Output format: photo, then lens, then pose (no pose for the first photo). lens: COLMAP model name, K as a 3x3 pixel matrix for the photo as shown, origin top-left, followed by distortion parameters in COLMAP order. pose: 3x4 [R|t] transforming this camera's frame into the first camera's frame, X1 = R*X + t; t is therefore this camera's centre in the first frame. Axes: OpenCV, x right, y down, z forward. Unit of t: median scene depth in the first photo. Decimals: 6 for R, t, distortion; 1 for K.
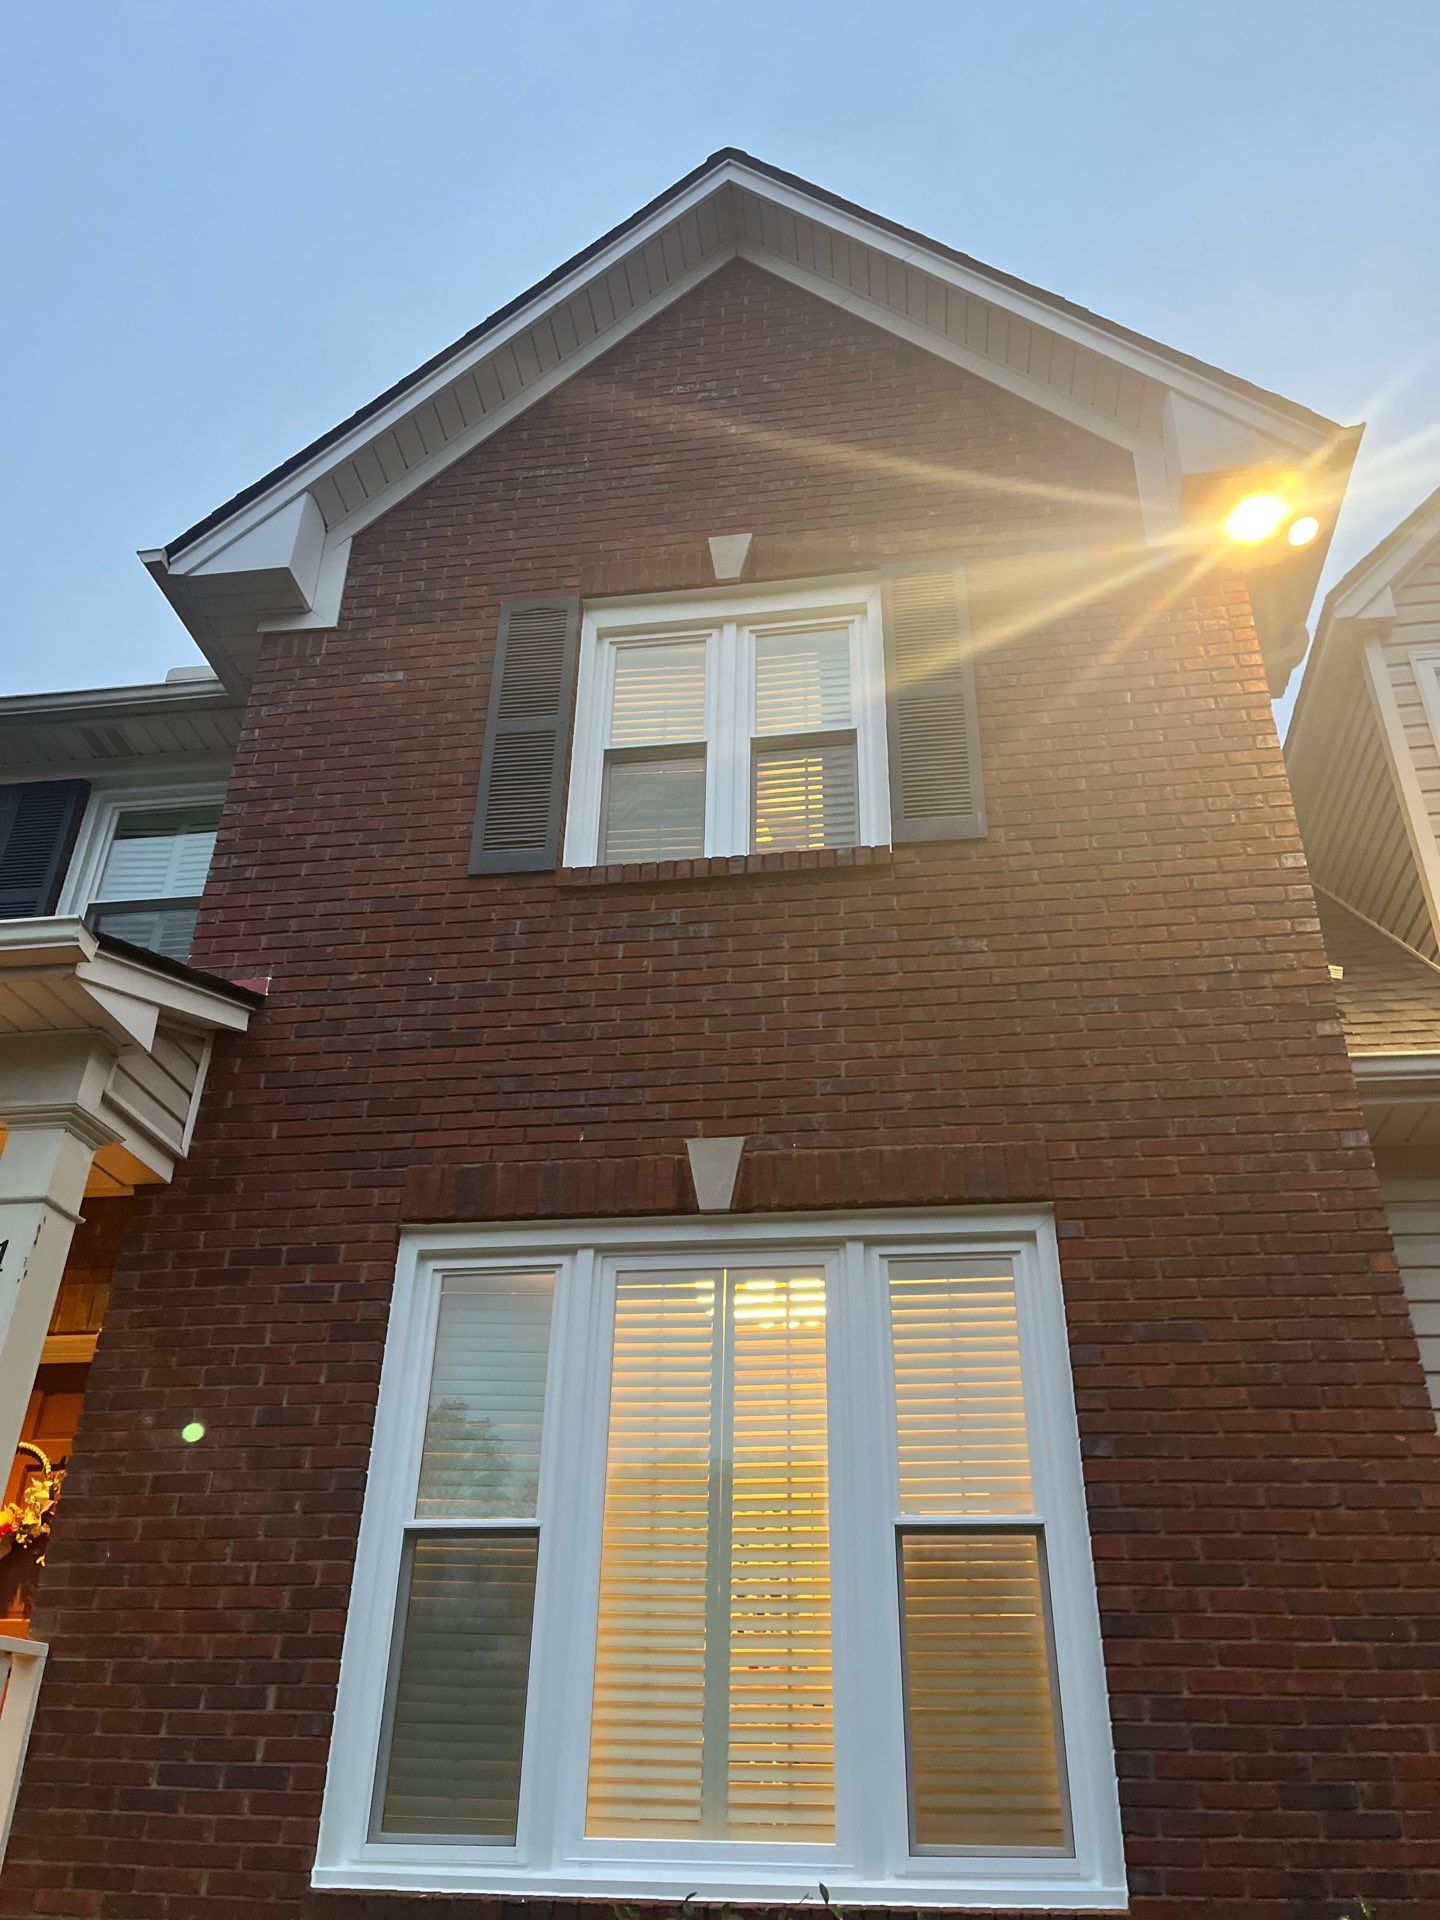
lens RADIAL K [[1460.4, 0, 711.3], [0, 1460.4, 973.1], [0, 0, 1]] dist [0.087232, -0.104007]
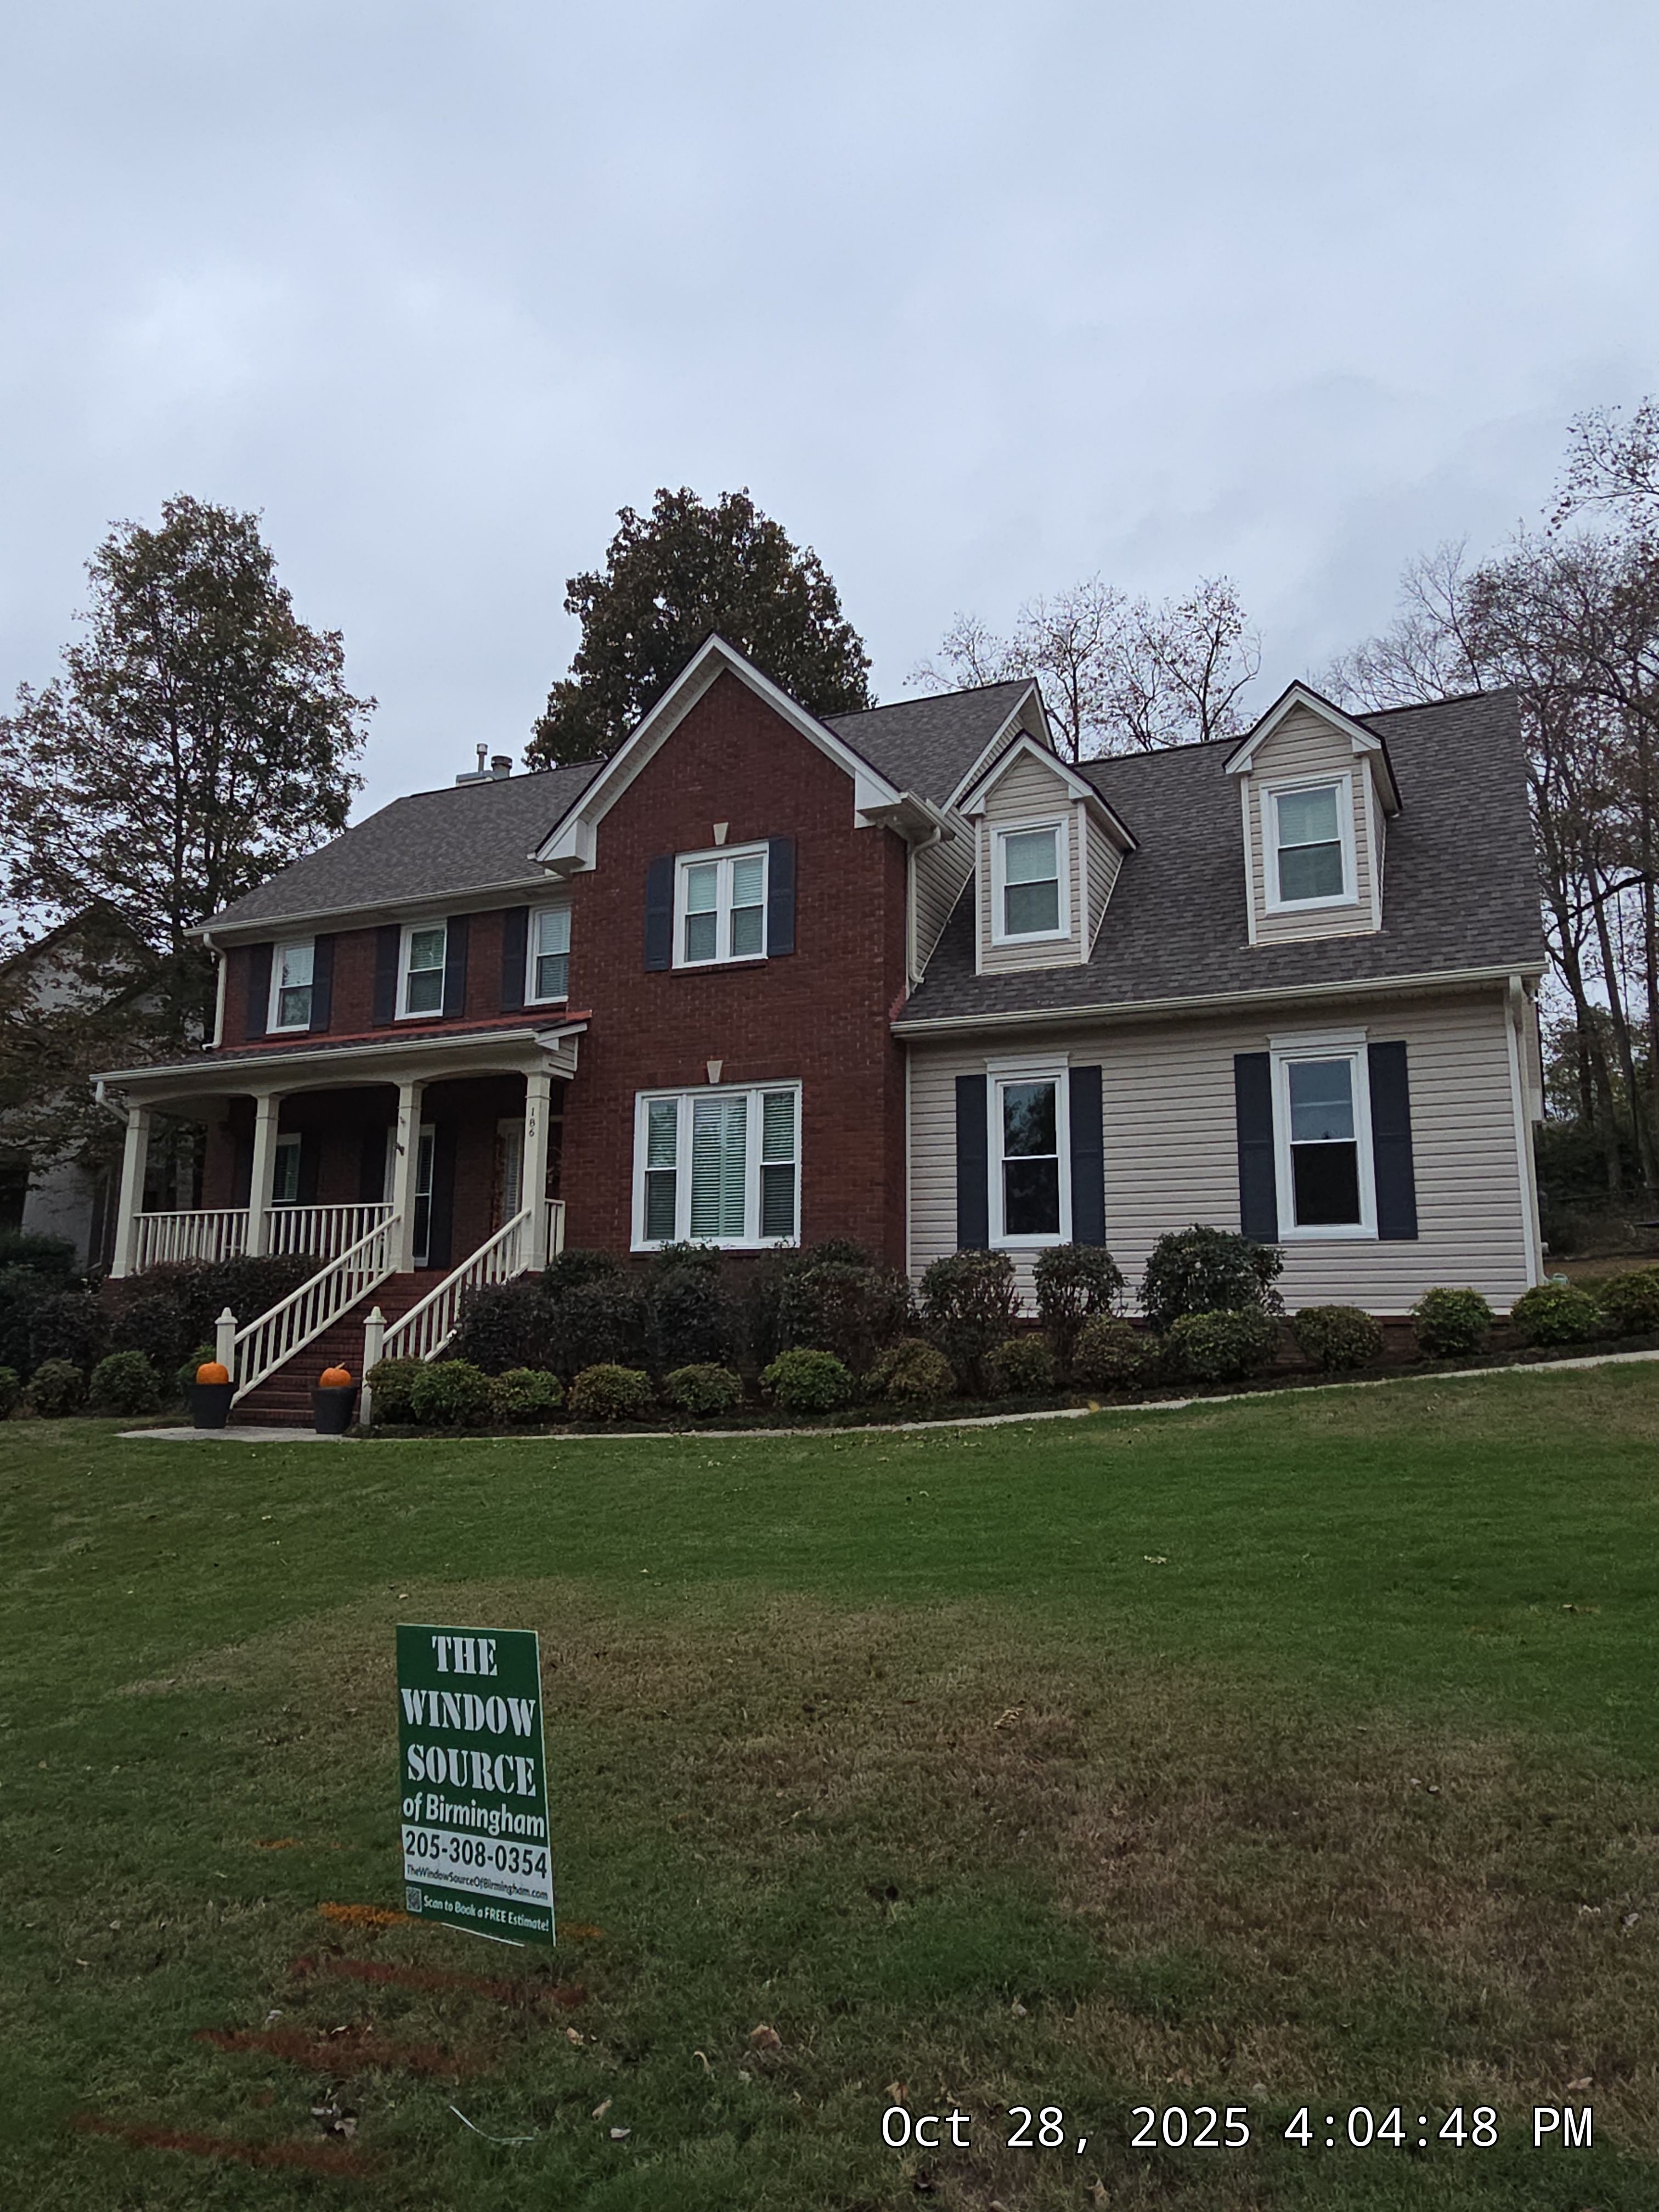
lens RADIAL K [[1507.8, 0, 786.0], [0, 1507.8, 1091.9], [0, 0, 1]] dist [-0.005041, -0.001447]
pose [[0.953155, -0.060224, -0.296428, 1.189476], [0.157626, 0.935296, 0.316821, -0.899026], [0.258168, -0.348704, 0.900975, -2.124093]]
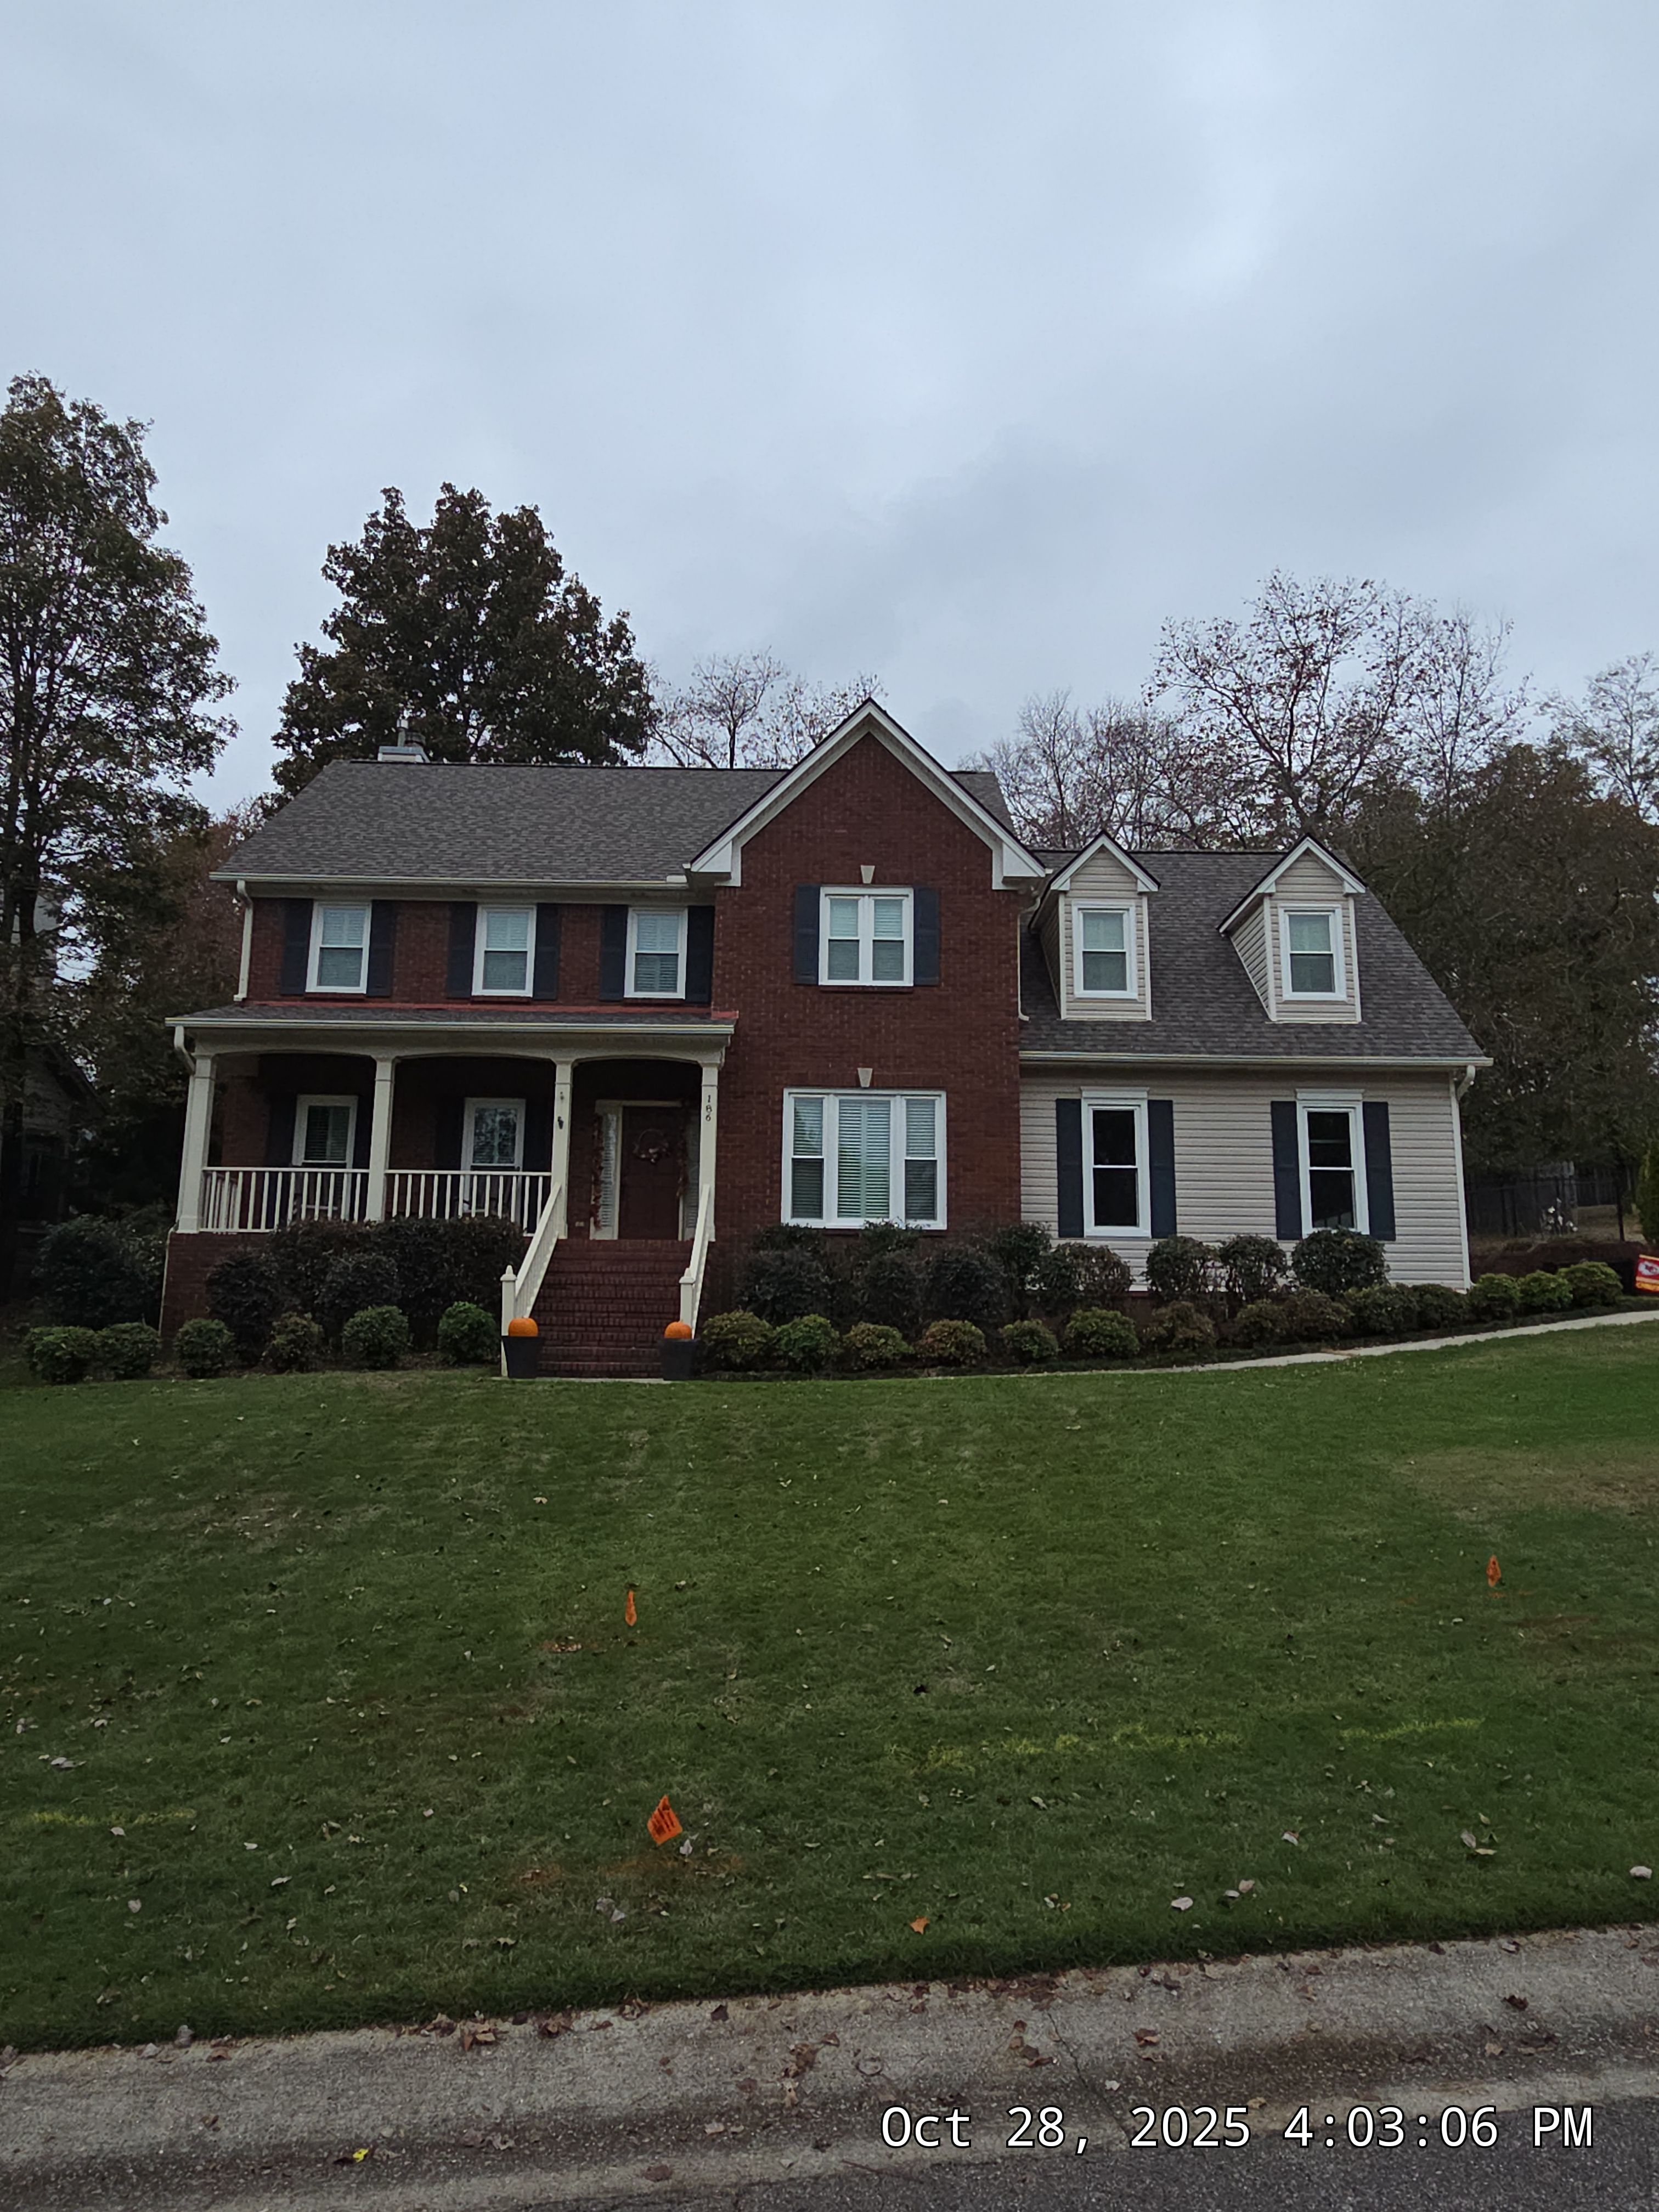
lens RADIAL K [[1434.5, 0, 819.6], [0, 1434.5, 1097.1], [0, 0, 1]] dist [0.002097, 0.000637]
pose [[0.987928, 0.022325, 0.153298, -0.715840], [-0.073801, 0.937878, 0.339024, -1.125788], [-0.136207, -0.346245, 0.928204, -2.628643]]
